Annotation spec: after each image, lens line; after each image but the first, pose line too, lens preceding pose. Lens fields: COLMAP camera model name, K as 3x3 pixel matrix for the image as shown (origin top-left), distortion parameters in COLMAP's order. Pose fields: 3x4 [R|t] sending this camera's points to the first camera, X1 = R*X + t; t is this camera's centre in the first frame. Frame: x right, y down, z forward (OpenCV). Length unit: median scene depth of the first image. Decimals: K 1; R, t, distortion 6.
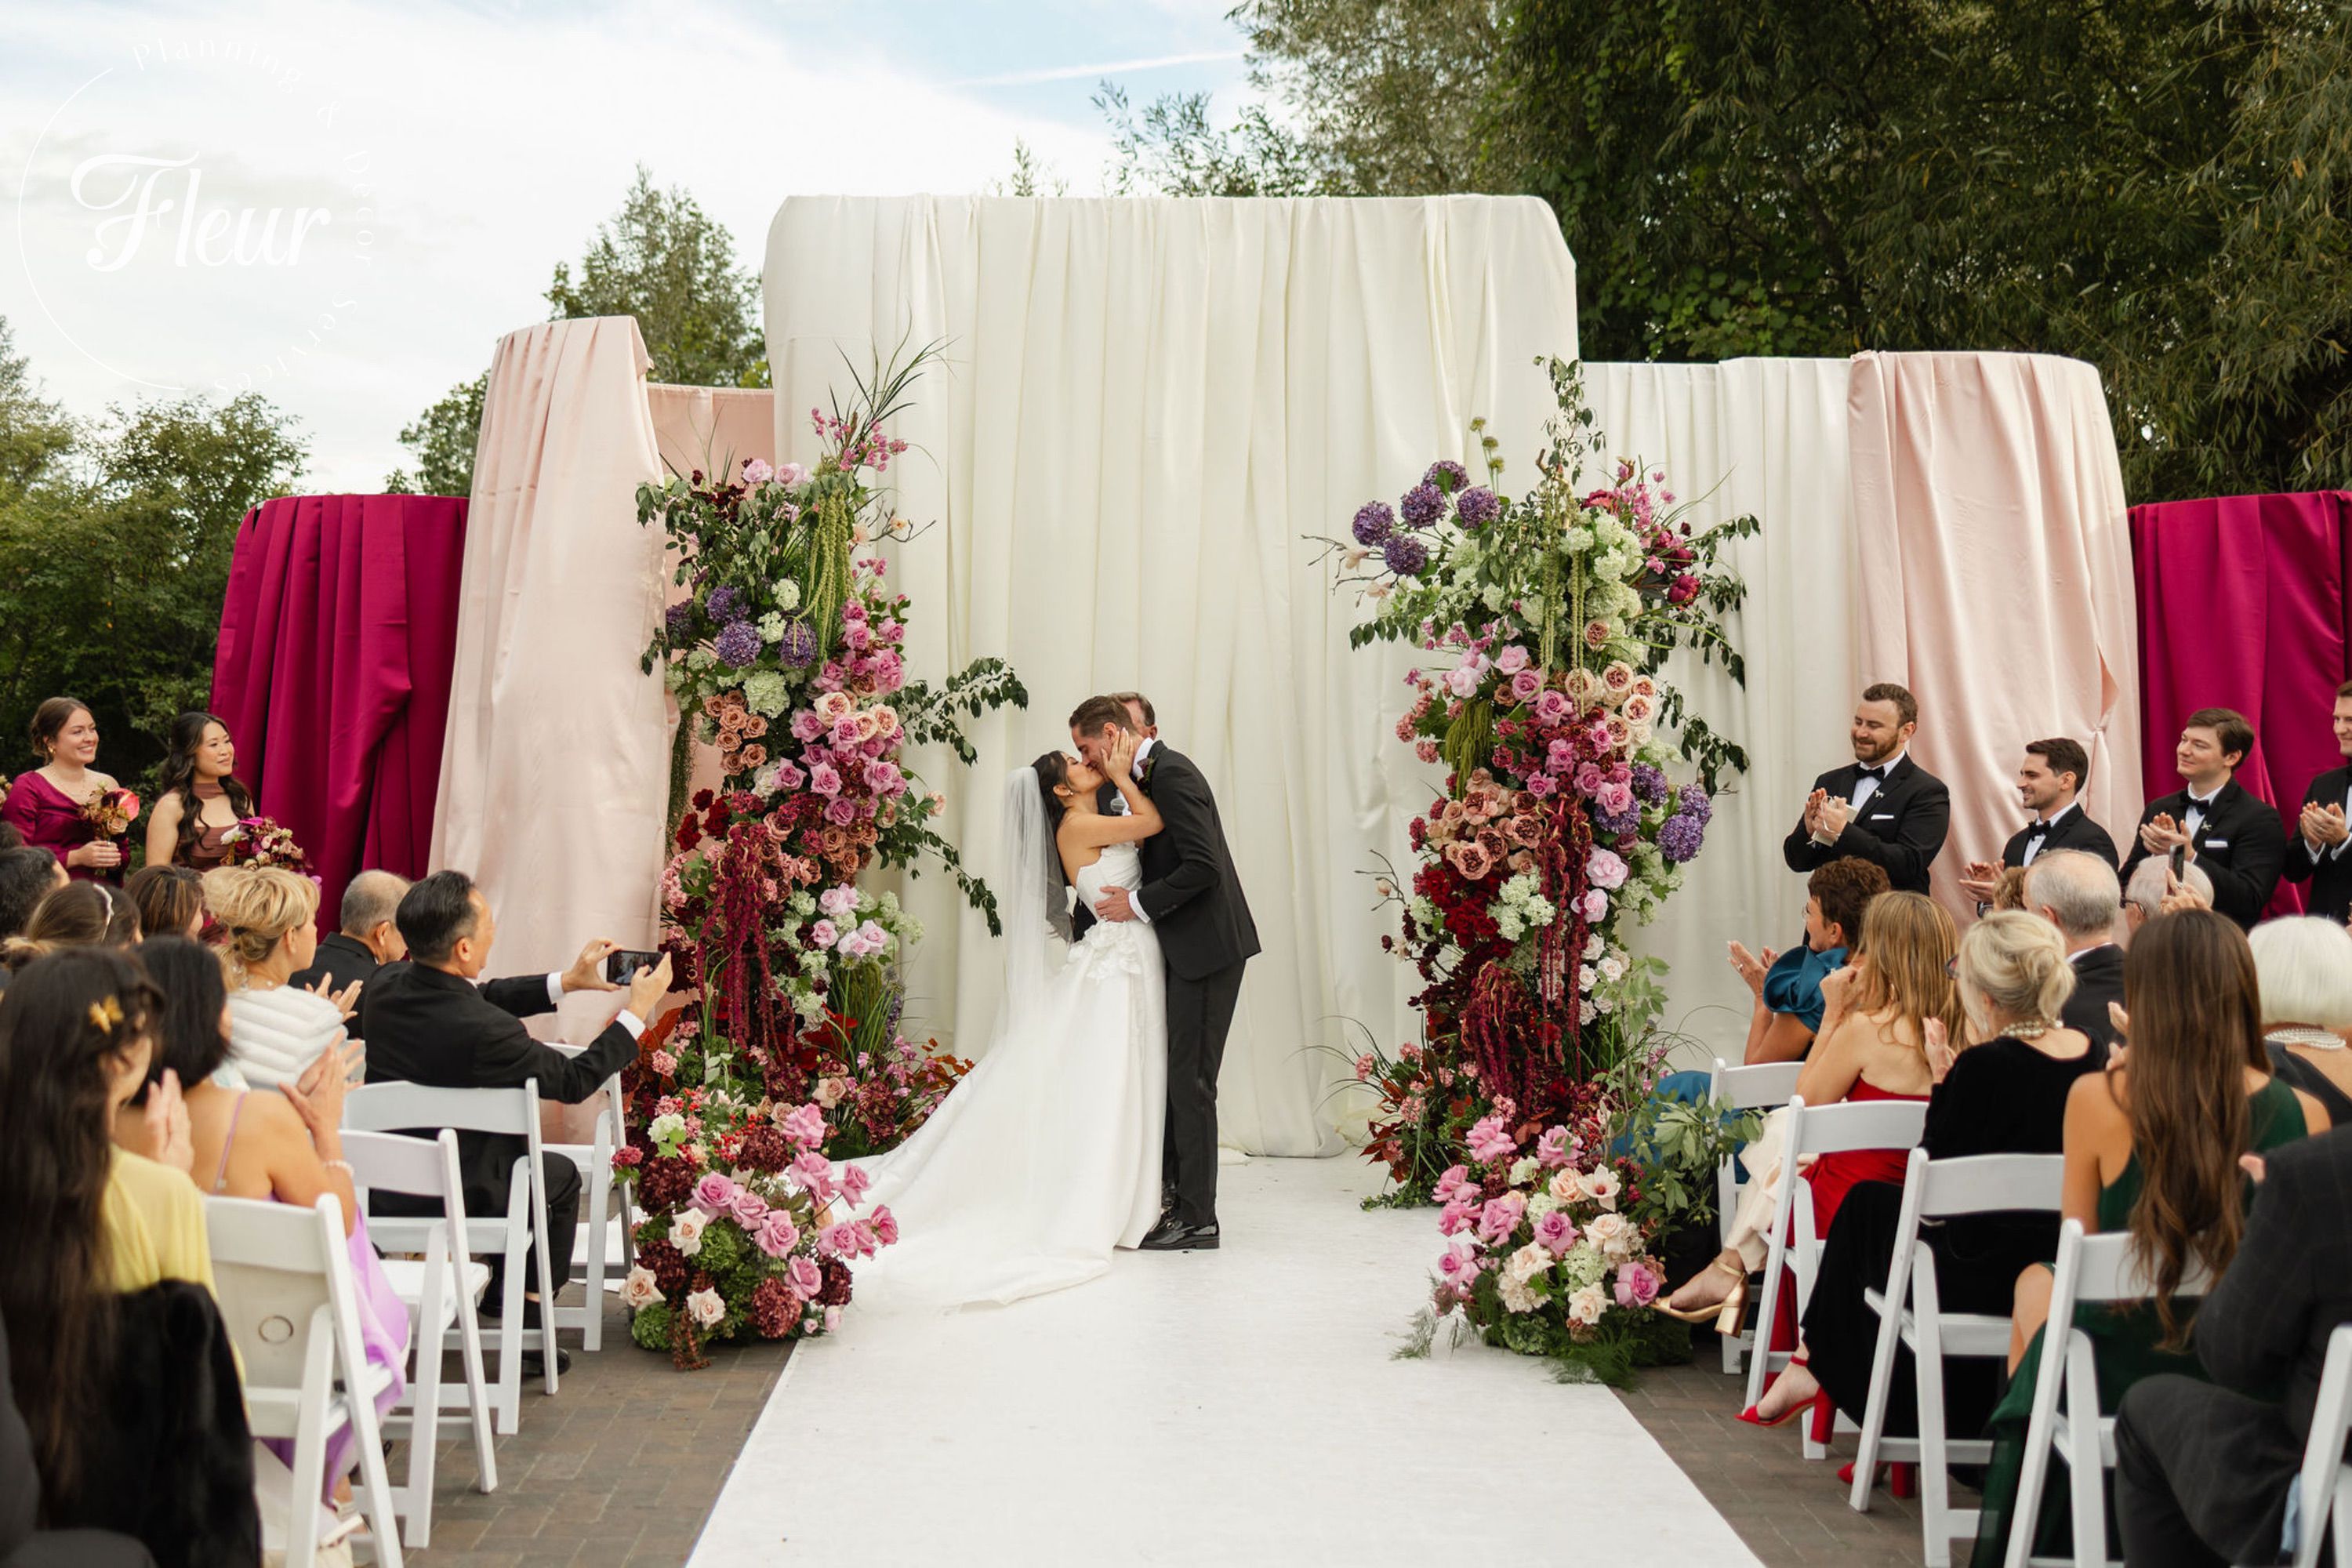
lens RADIAL K [[2639.5, 0, 1072.7], [0, 2639.5, 740.0], [0, 0, 1]] dist [0.143569, -0.001462]
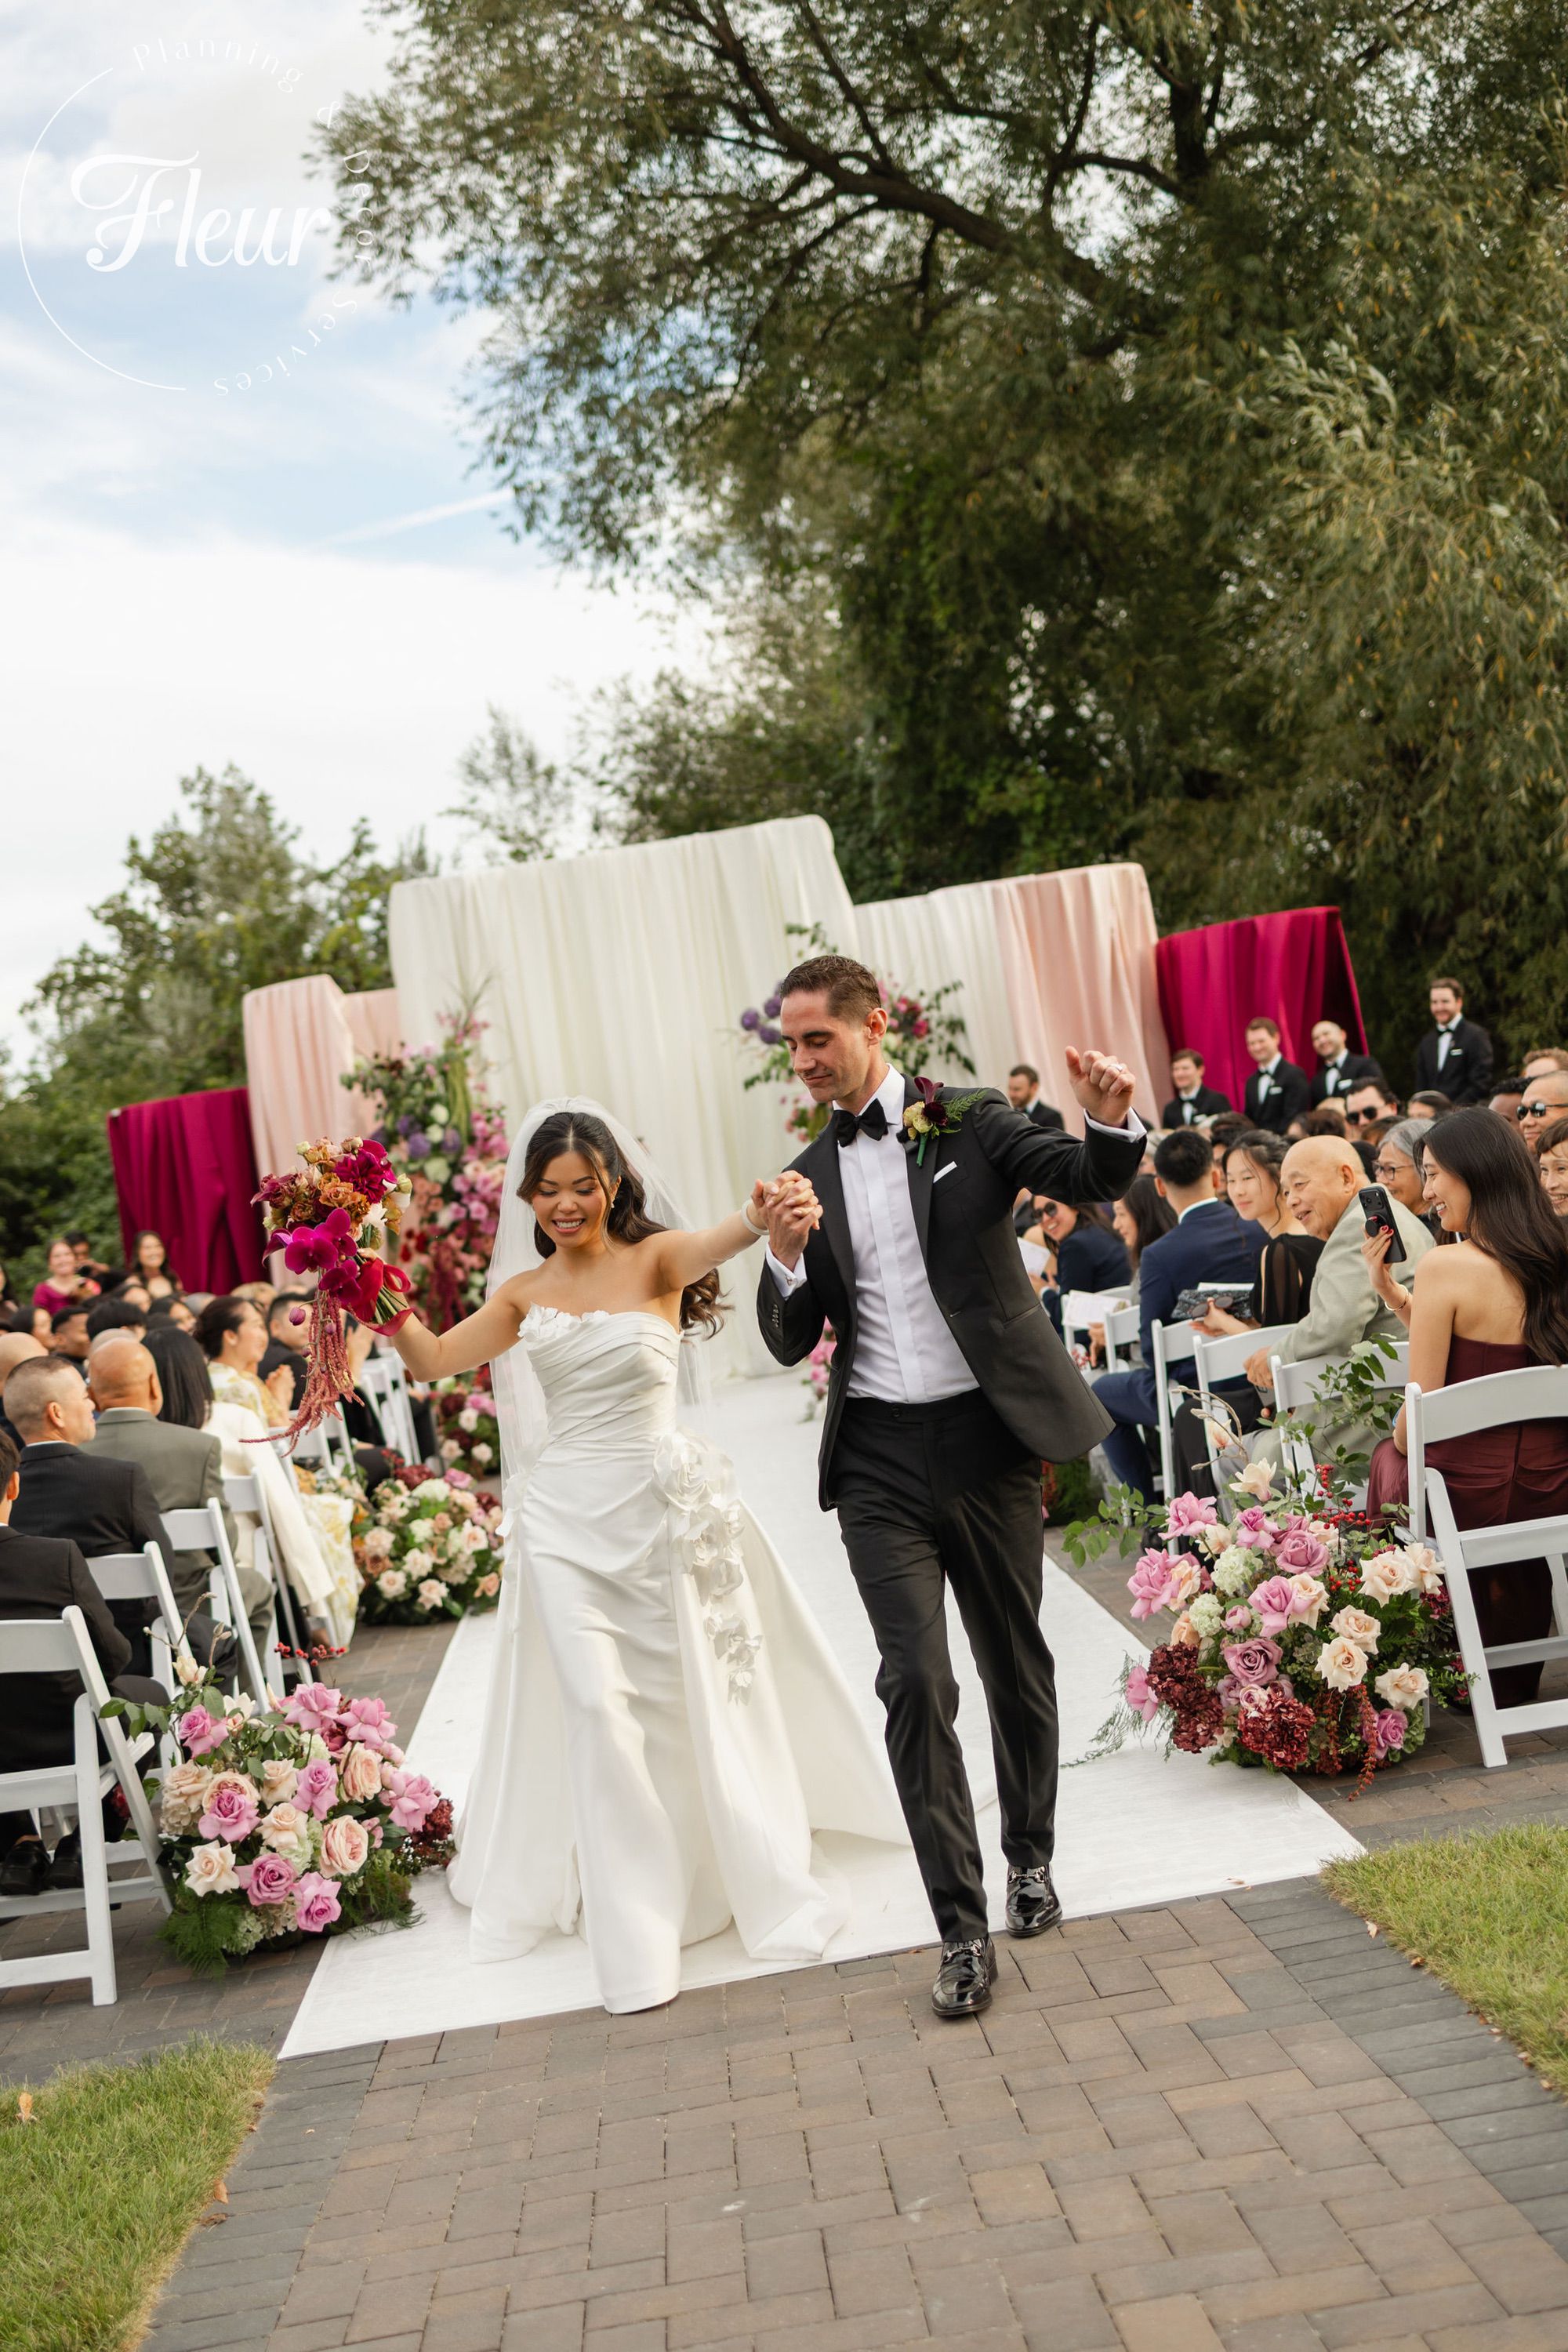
lens RADIAL K [[2705.1, 0, 785.3], [0, 2705.1, 1109.2], [0, 0, 1]] dist [0.049115, -0.041752]
pose [[0.983375, -0.171607, 0.059370, 0.016696], [0.172158, 0.985060, -0.004257, -0.009576], [-0.057753, 0.014408, 0.998227, -0.885349]]
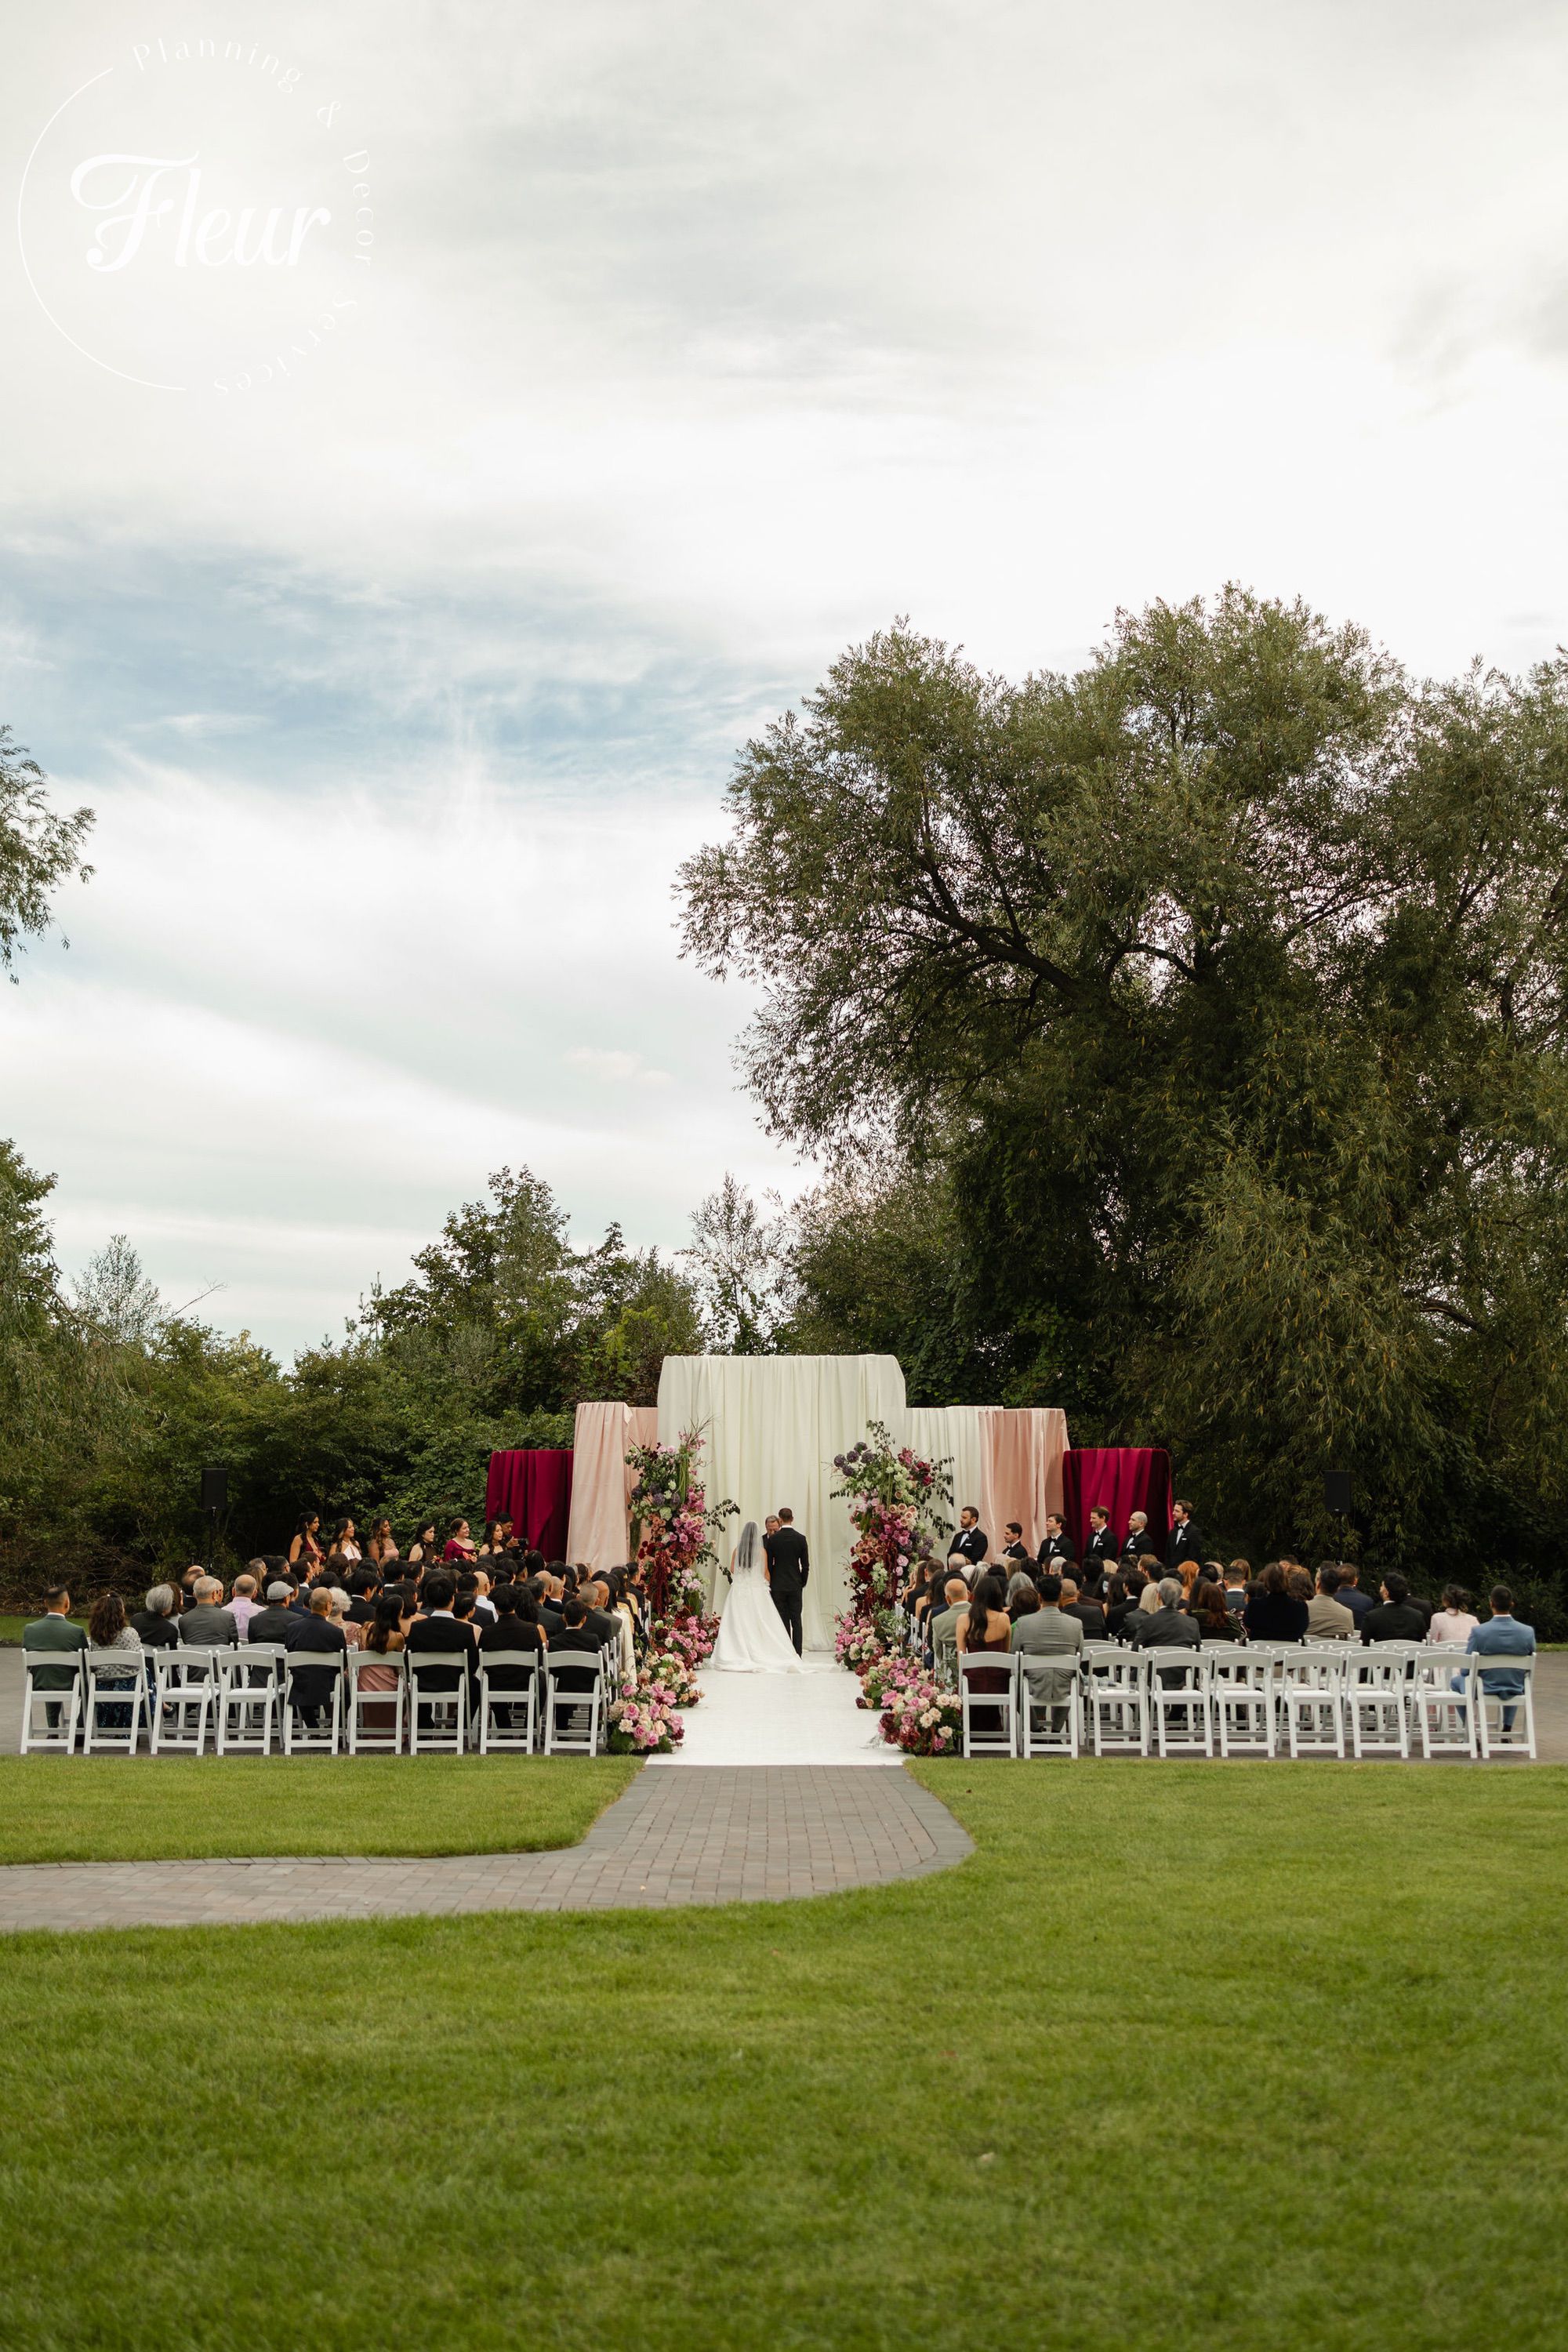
lens RADIAL K [[2639.5, 0, 784.0], [0, 2639.5, 1176.0], [0, 0, 1]] dist [0.143569, -0.001462]
pose [[0.999903, -0.011936, 0.007148, 0.021182], [0.012621, 0.994380, -0.105112, -0.091935], [-0.005854, 0.105192, 0.994435, -2.551865]]
